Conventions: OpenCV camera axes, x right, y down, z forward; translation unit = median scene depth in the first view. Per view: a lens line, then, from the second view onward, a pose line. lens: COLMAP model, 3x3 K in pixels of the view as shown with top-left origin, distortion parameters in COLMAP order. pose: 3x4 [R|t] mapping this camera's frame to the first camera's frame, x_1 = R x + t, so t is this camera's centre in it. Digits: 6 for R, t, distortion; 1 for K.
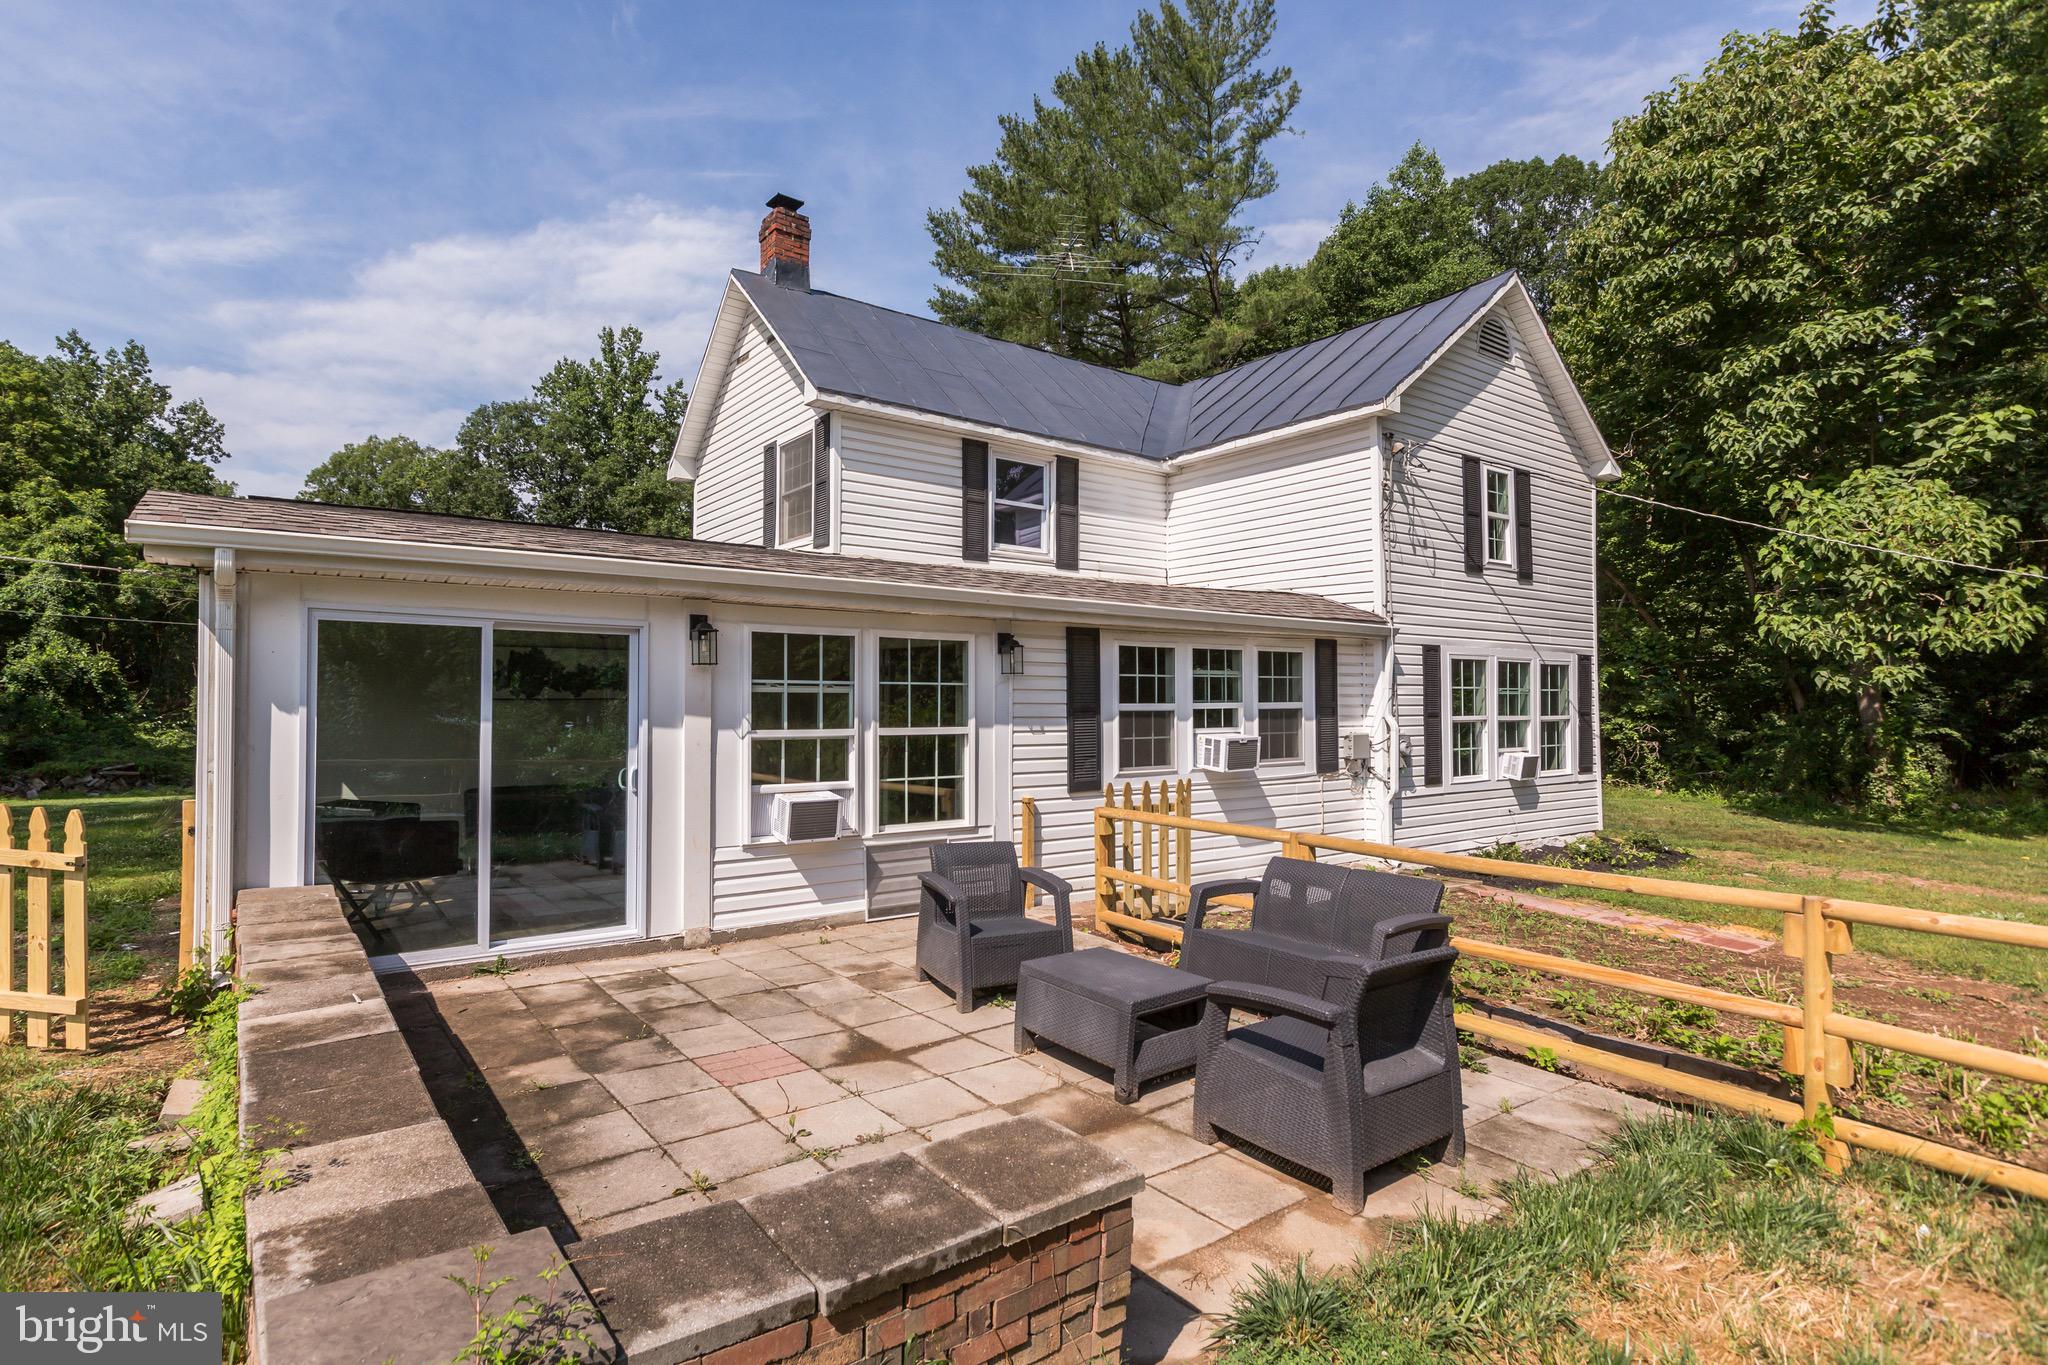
lens RADIAL K [[1012.3, 0, 1011.1], [0, 1012.3, 698.2], [0, 0, 1]] dist [-0.001118, 0.000211]
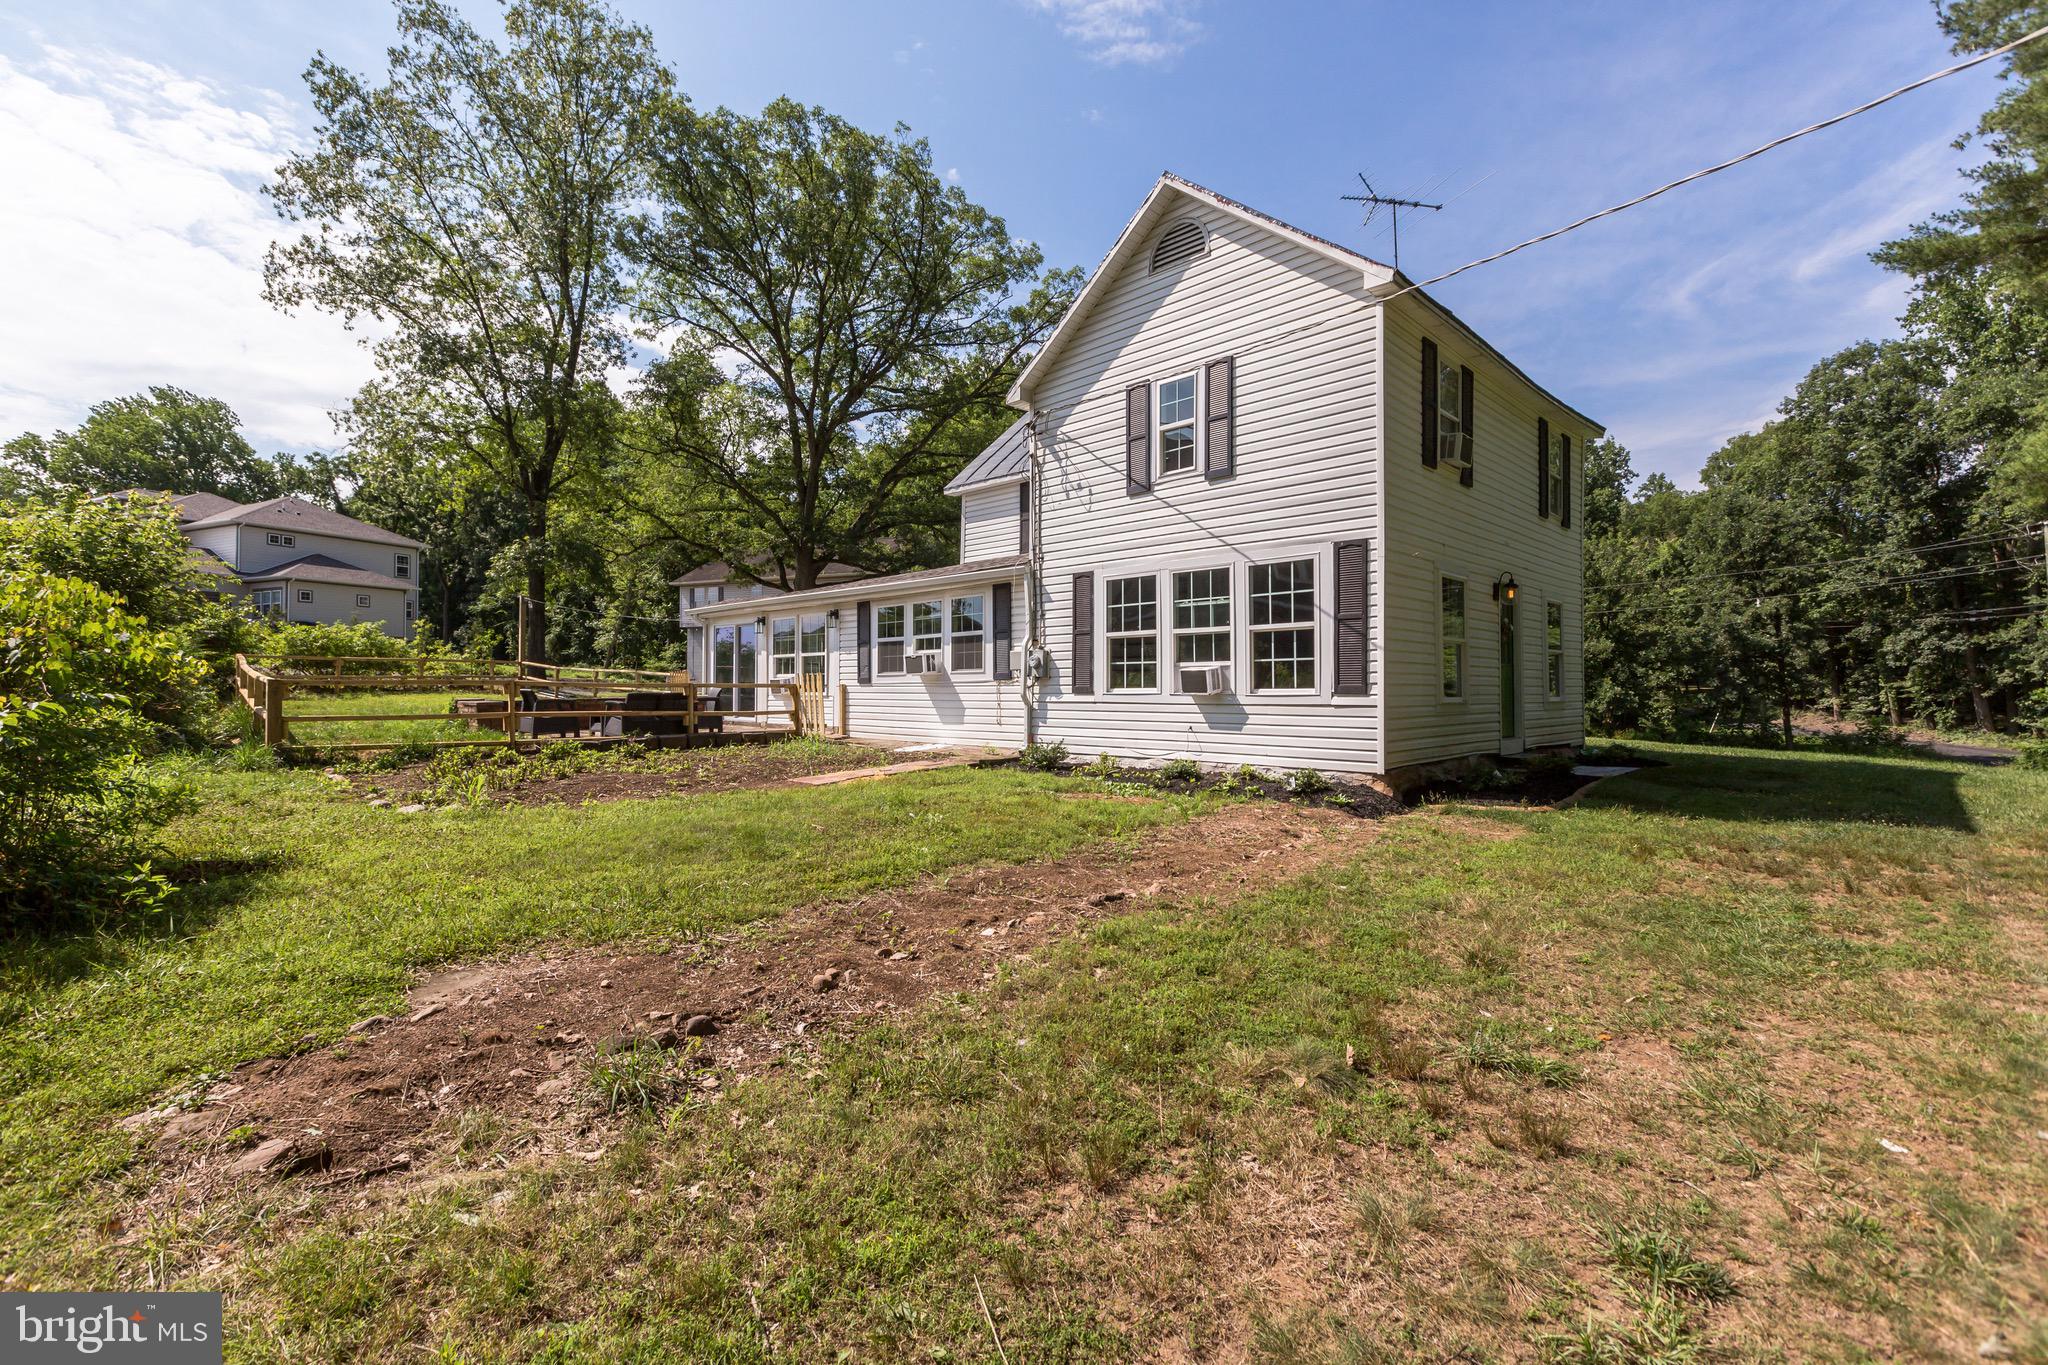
lens RADIAL K [[947.6, 0, 1021.1], [0, 947.6, 677.9], [0, 0, 1]] dist [0.002780, 0.000196]
pose [[0.146216, -0.014186, -0.989151, 1.482960], [0.009653, 0.999870, -0.012913, 0.081327], [0.989206, -0.007660, 0.146334, 0.777997]]
